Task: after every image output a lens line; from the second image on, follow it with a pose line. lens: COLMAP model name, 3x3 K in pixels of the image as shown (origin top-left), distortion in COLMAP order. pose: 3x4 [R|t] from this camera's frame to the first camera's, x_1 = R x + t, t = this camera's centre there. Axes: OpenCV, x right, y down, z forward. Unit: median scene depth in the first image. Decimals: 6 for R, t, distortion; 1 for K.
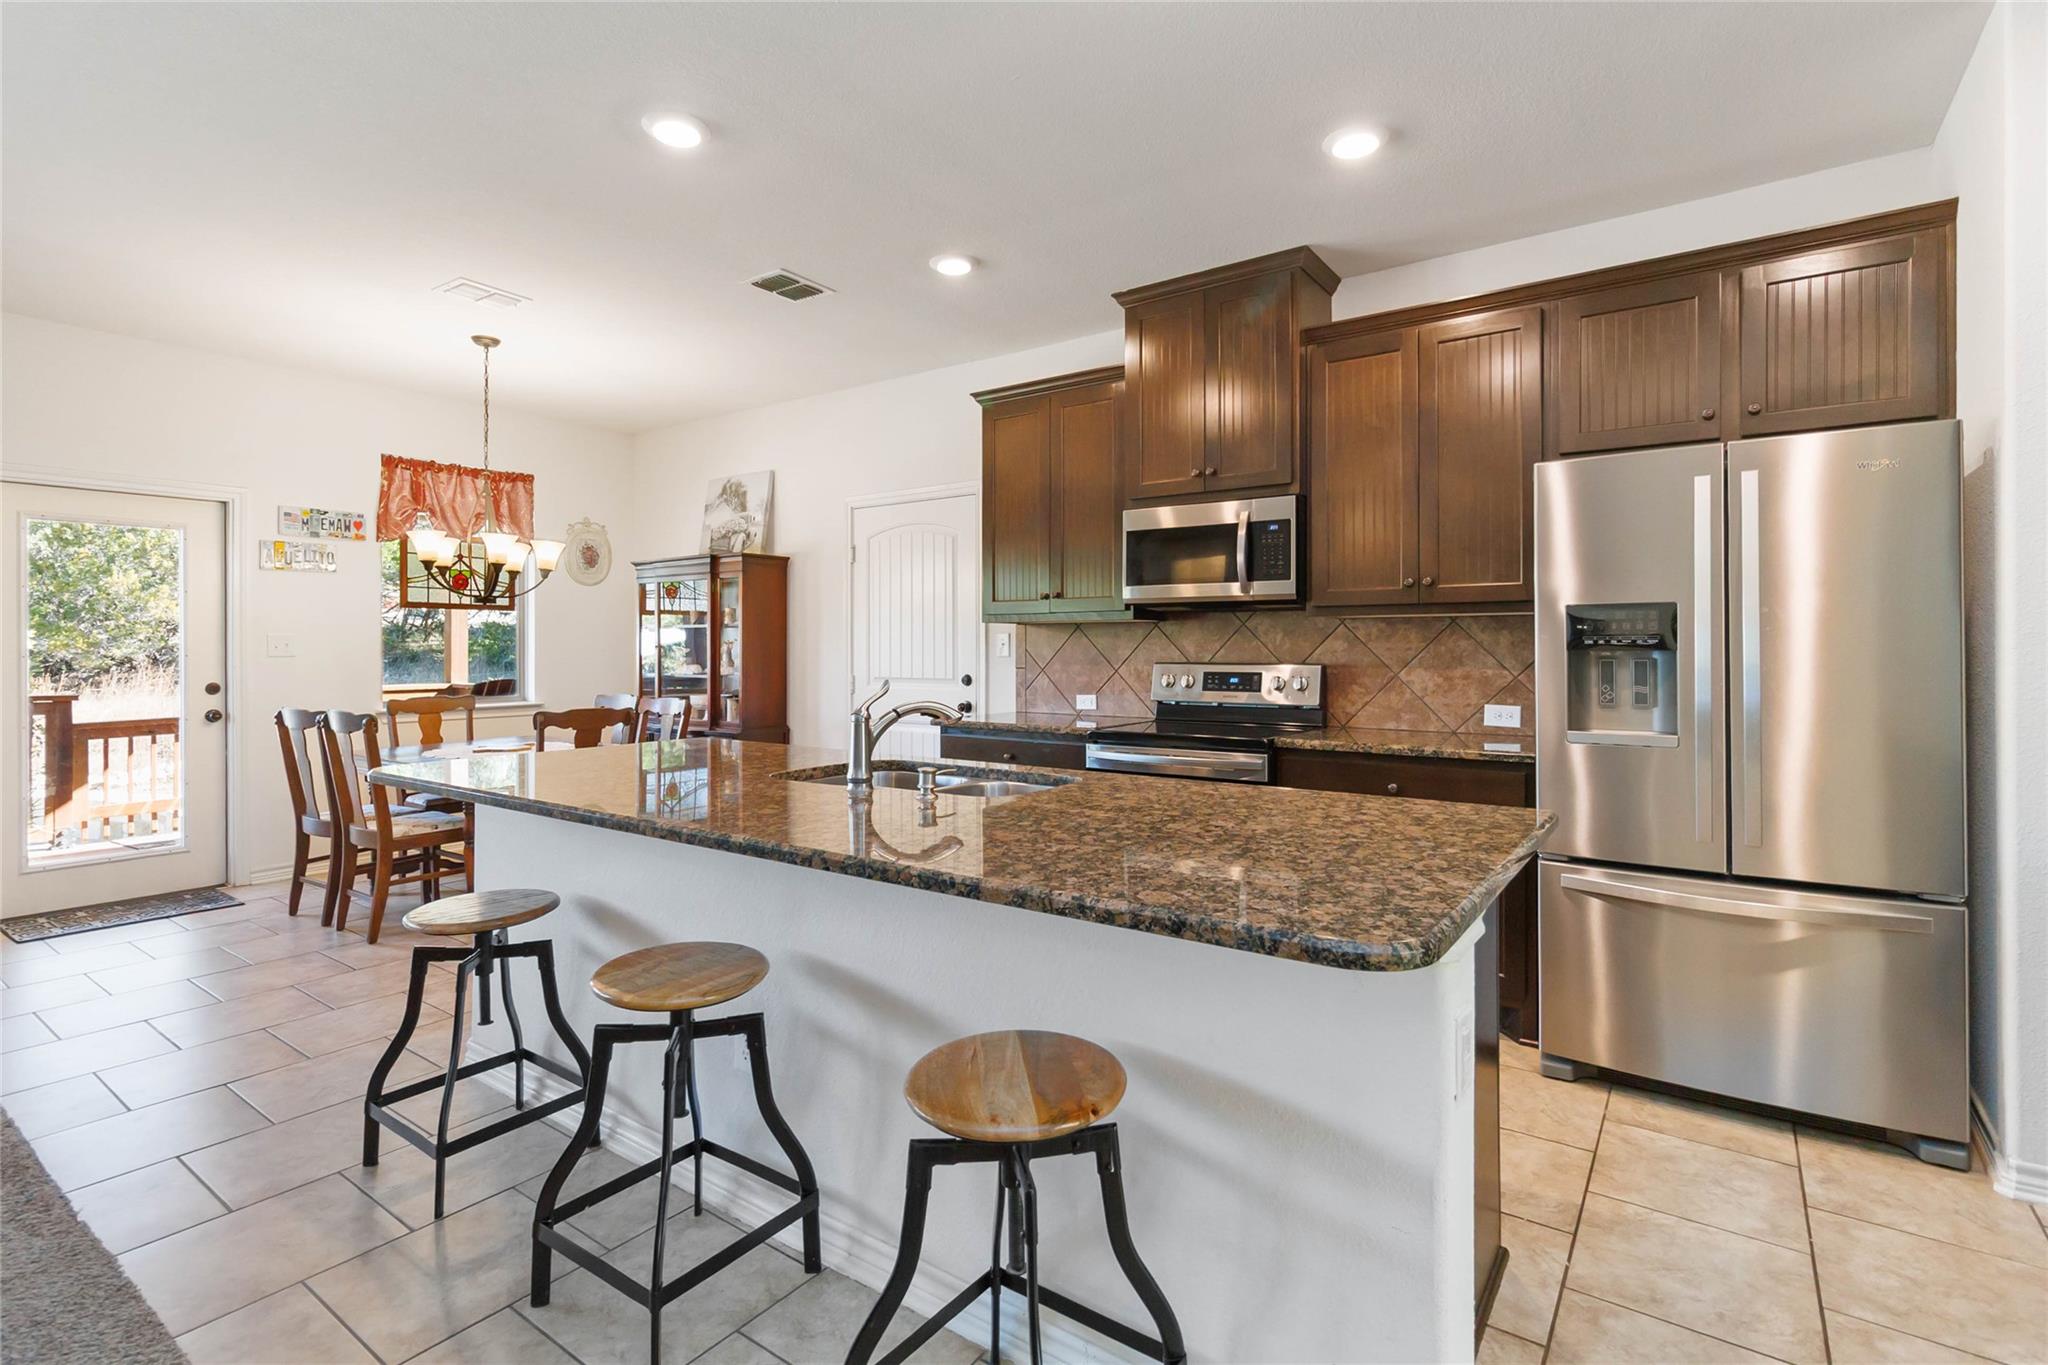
lens RADIAL K [[982.1, 0, 1048.3], [0, 982.1, 648.2], [0, 0, 1]] dist [0.005587, 0.000571]
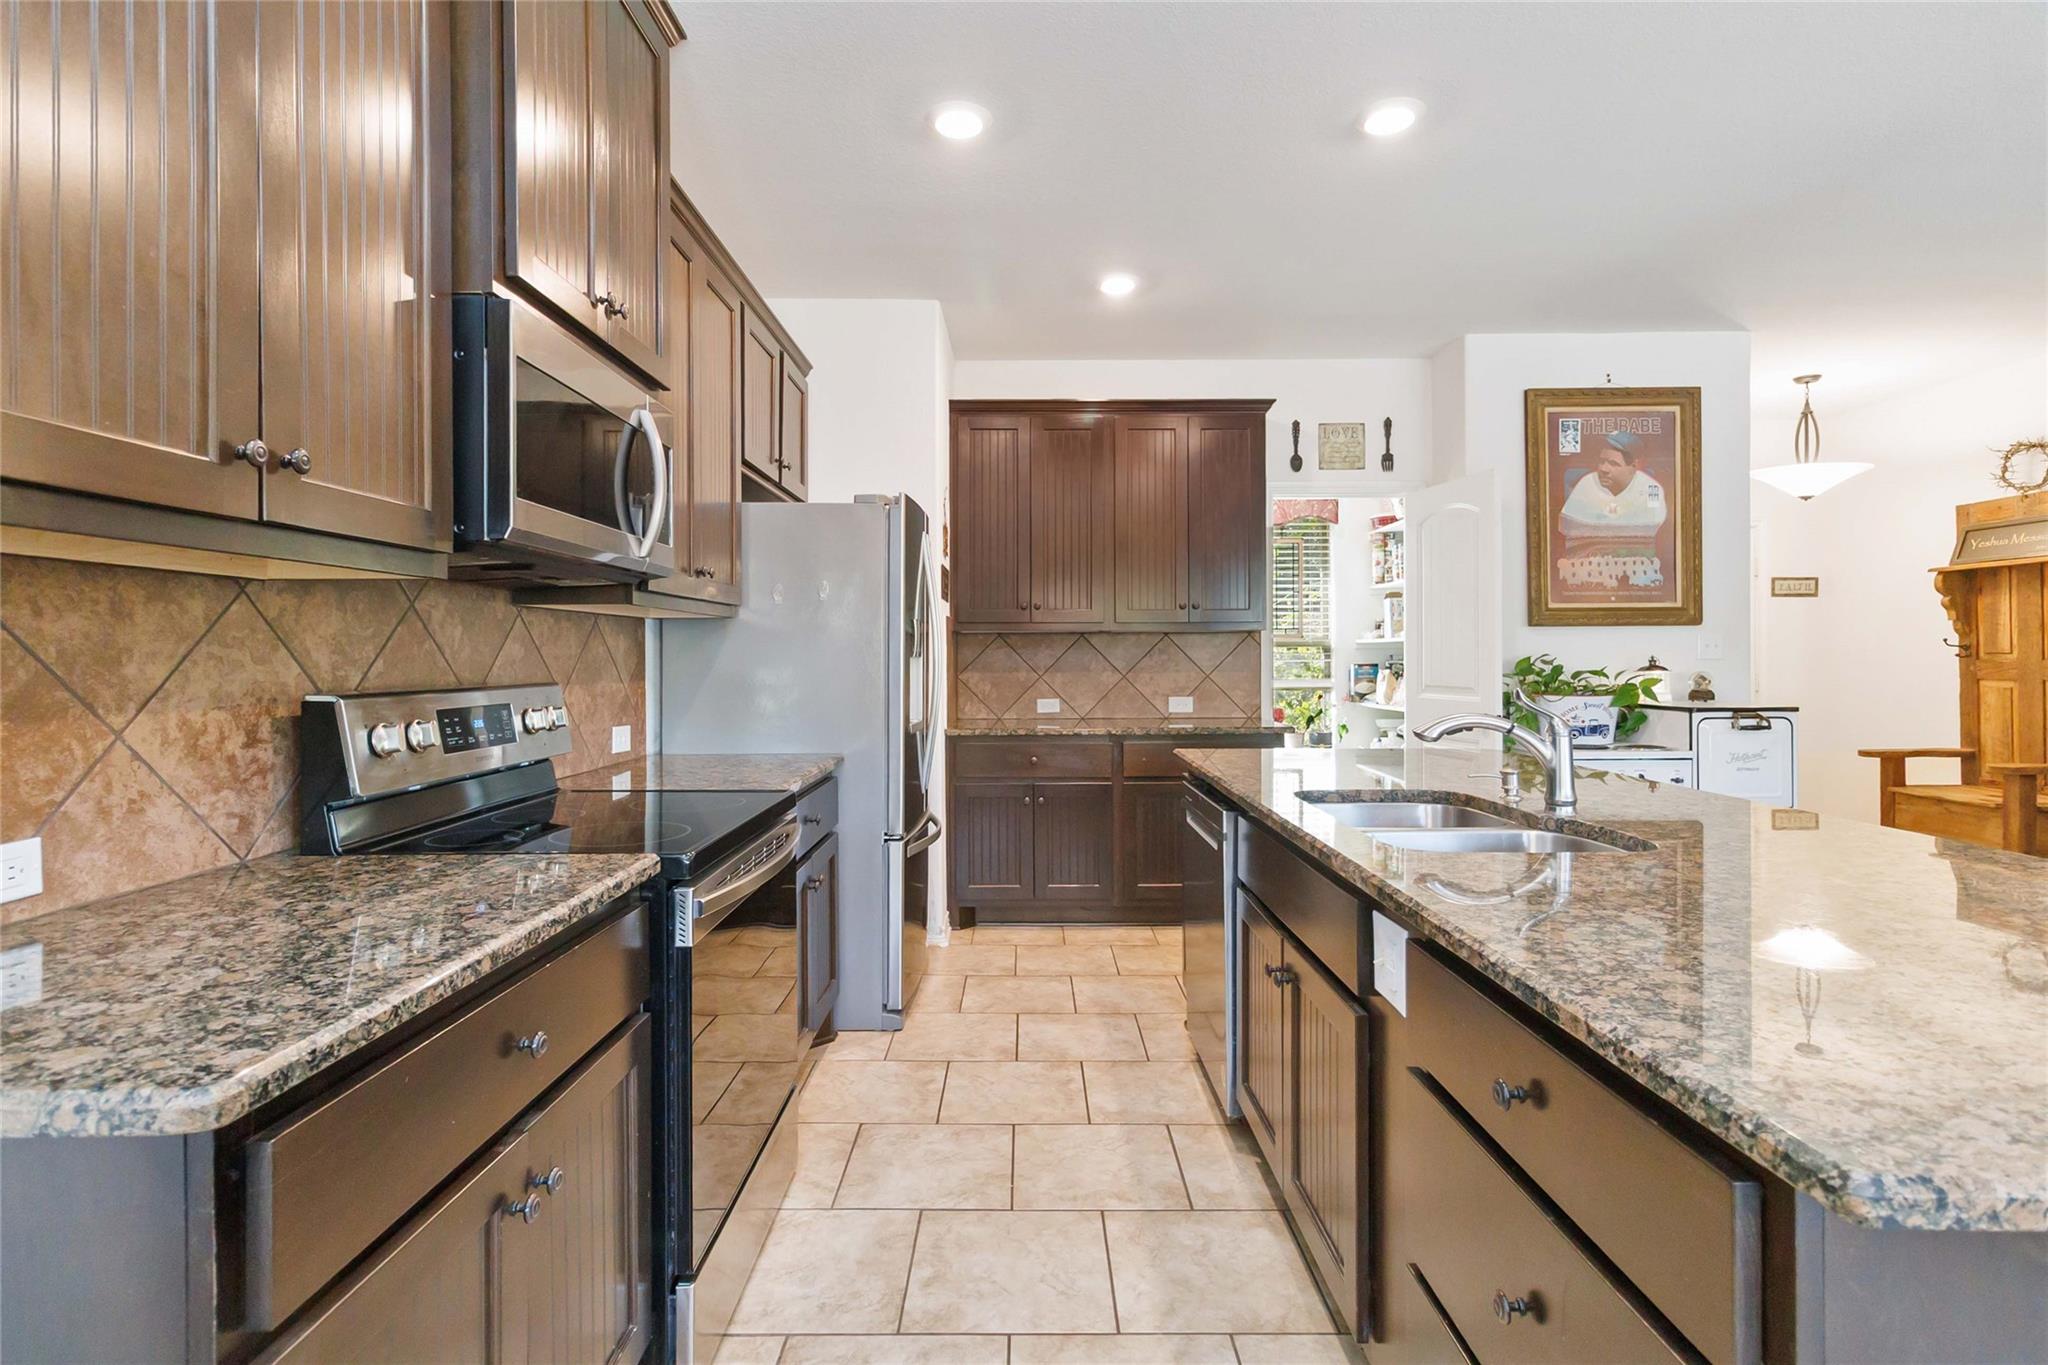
lens RADIAL K [[982.1, 0, 1029.0], [0, 982.1, 658.9], [0, 0, 1]] dist [0.005587, 0.000571]
pose [[-0.584743, -0.000660, 0.811218, -0.306518], [0.002908, 0.999992, 0.002909, 0.000679], [-0.811213, 0.004060, -0.584736, 0.919451]]
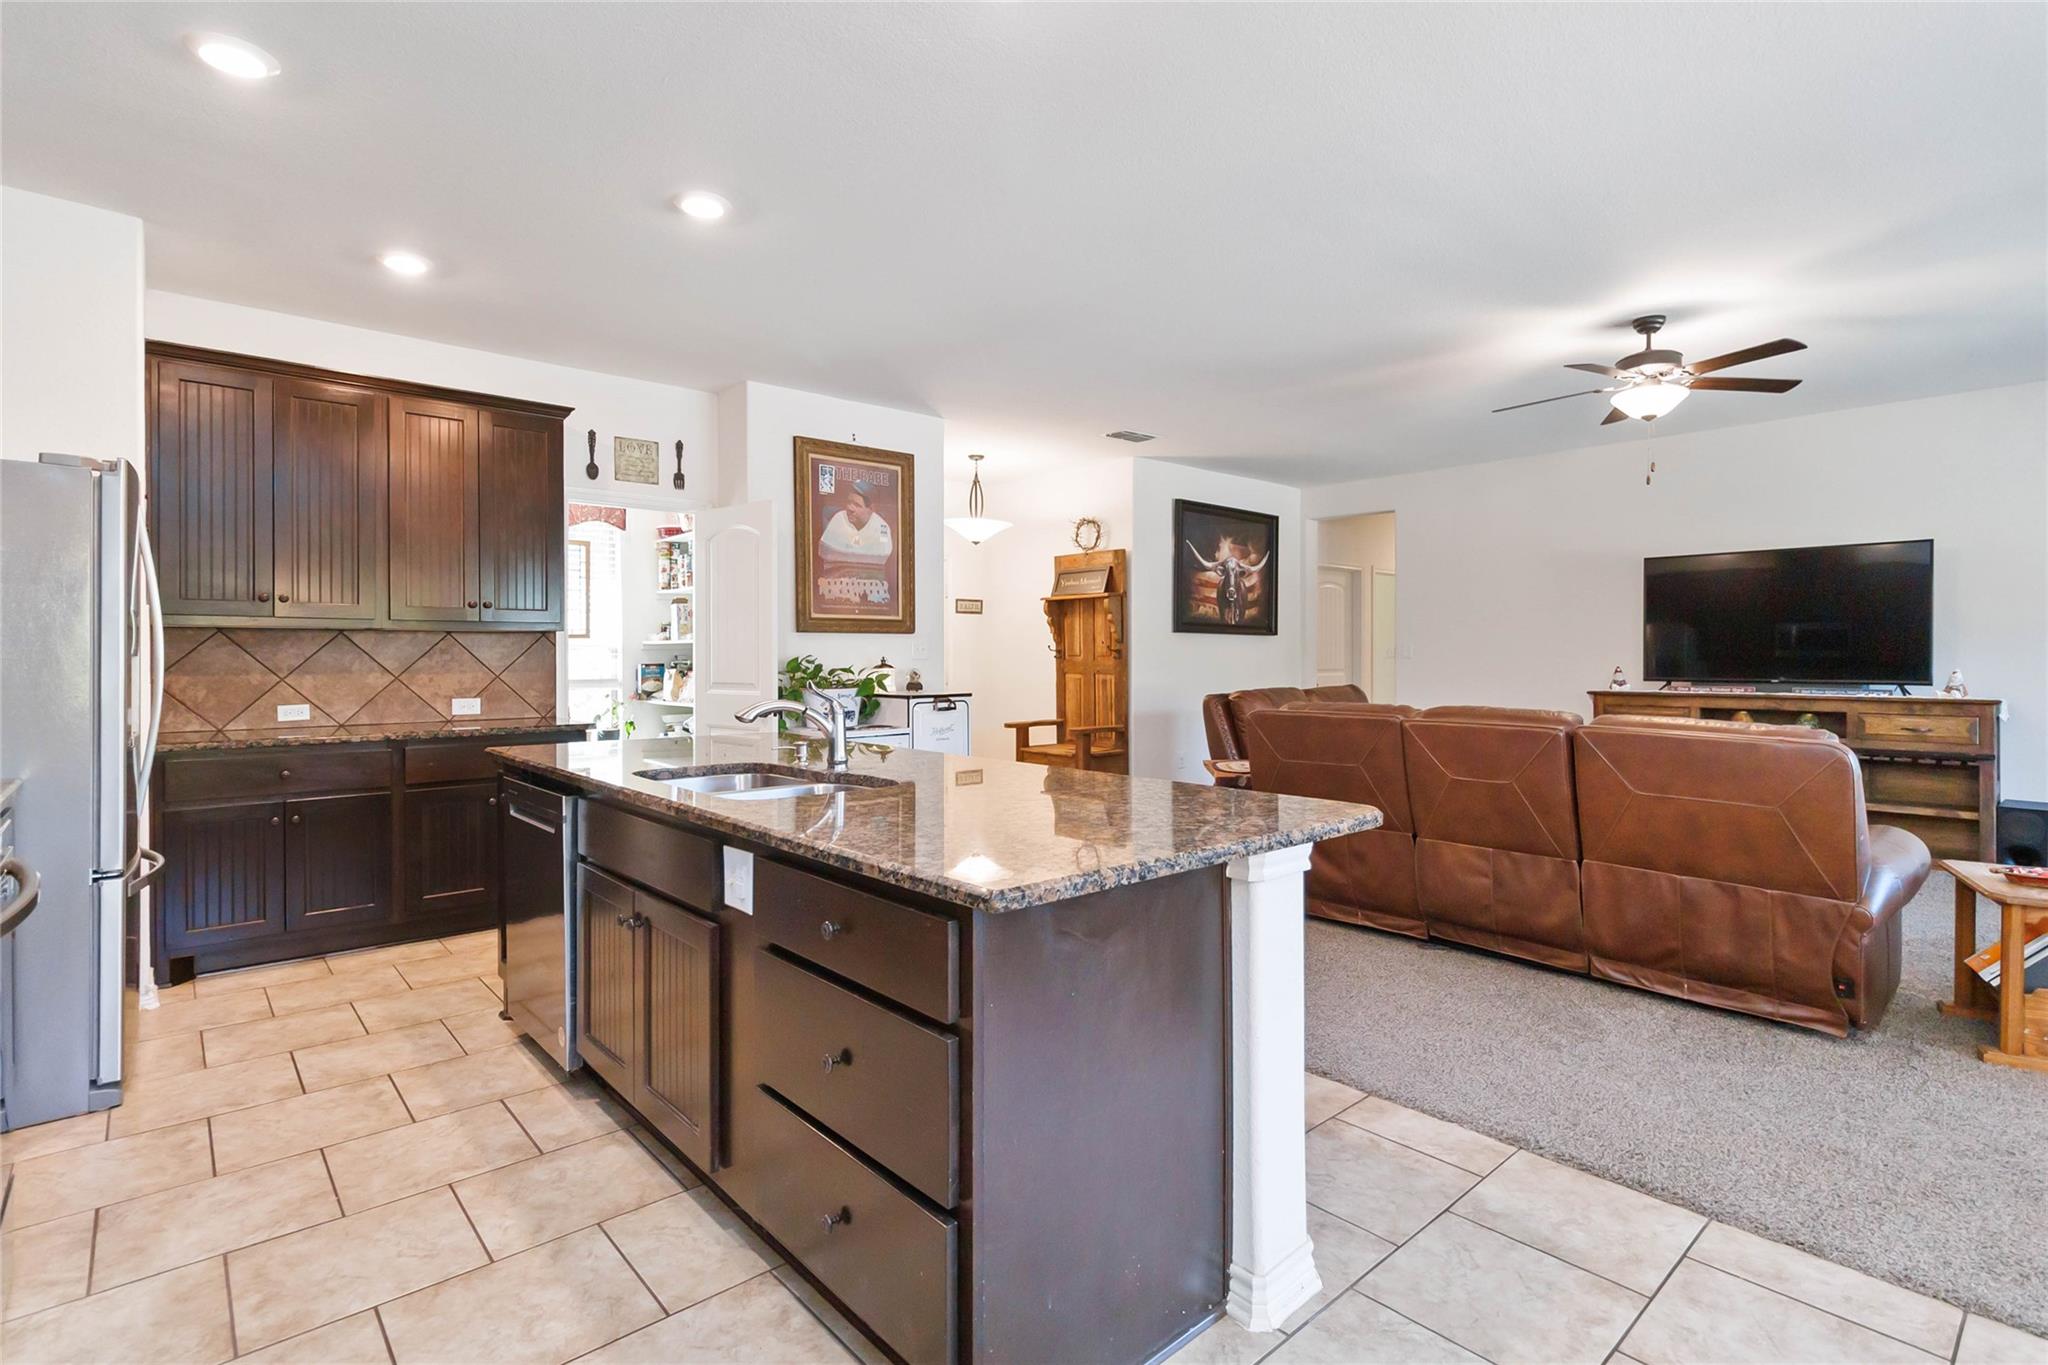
lens RADIAL K [[982.1, 0, 1034.2], [0, 982.1, 656.0], [0, 0, 1]] dist [0.005587, 0.000571]
pose [[-0.976153, -0.000023, 0.217084, -0.338626], [0.000008, 1.000000, 0.000142, 0.001073], [-0.217084, 0.000140, -0.976153, 1.034147]]
